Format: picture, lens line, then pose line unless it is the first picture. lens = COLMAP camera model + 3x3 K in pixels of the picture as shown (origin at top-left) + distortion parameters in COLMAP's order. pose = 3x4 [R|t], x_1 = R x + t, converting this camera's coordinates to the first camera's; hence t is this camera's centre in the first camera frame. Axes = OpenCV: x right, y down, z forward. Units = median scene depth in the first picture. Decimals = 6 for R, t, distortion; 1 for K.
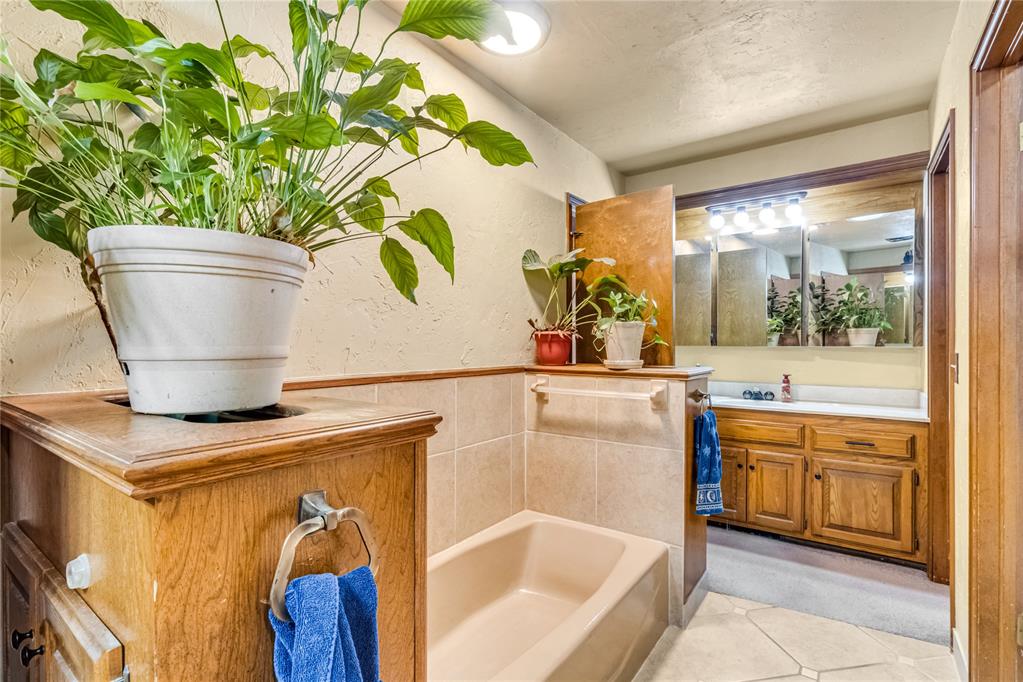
lens RADIAL K [[473.6, 0, 517.4], [0, 473.6, 344.0], [0, 0, 1]] dist [-0.001545, -0.000133]
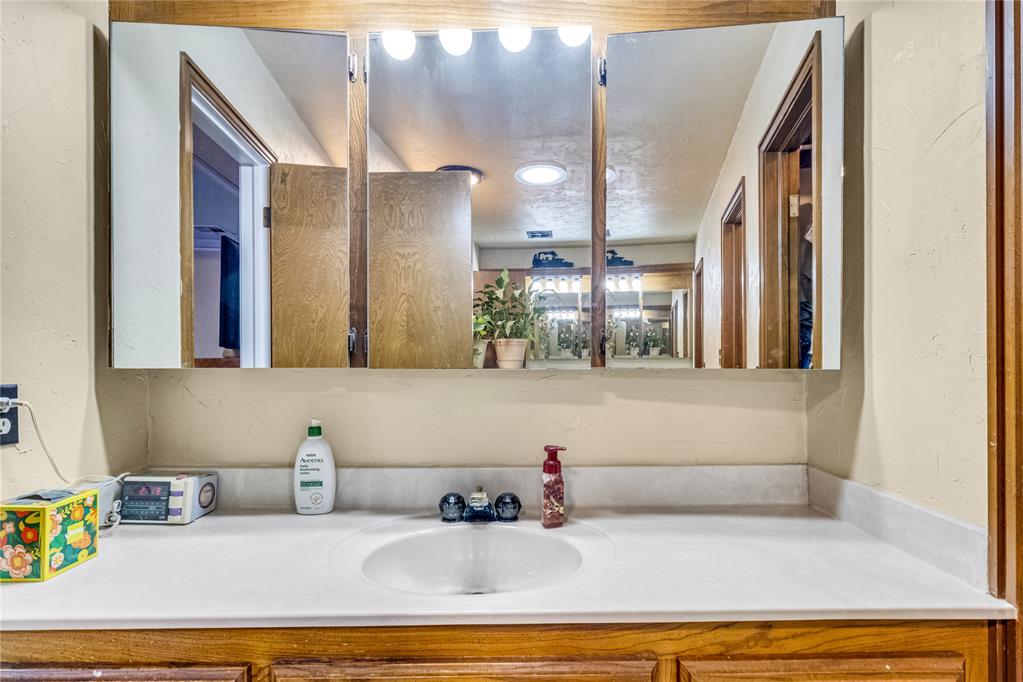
lens RADIAL K [[500.6, 0, 512.8], [0, 500.6, 371.3], [0, 0, 1]] dist [0.024267, 0.000119]
pose [[0.810609, -0.016595, 0.585352, 0.308493], [0.001311, 0.999647, 0.026524, -0.002344], [-0.585586, -0.020733, 0.810345, 0.677650]]
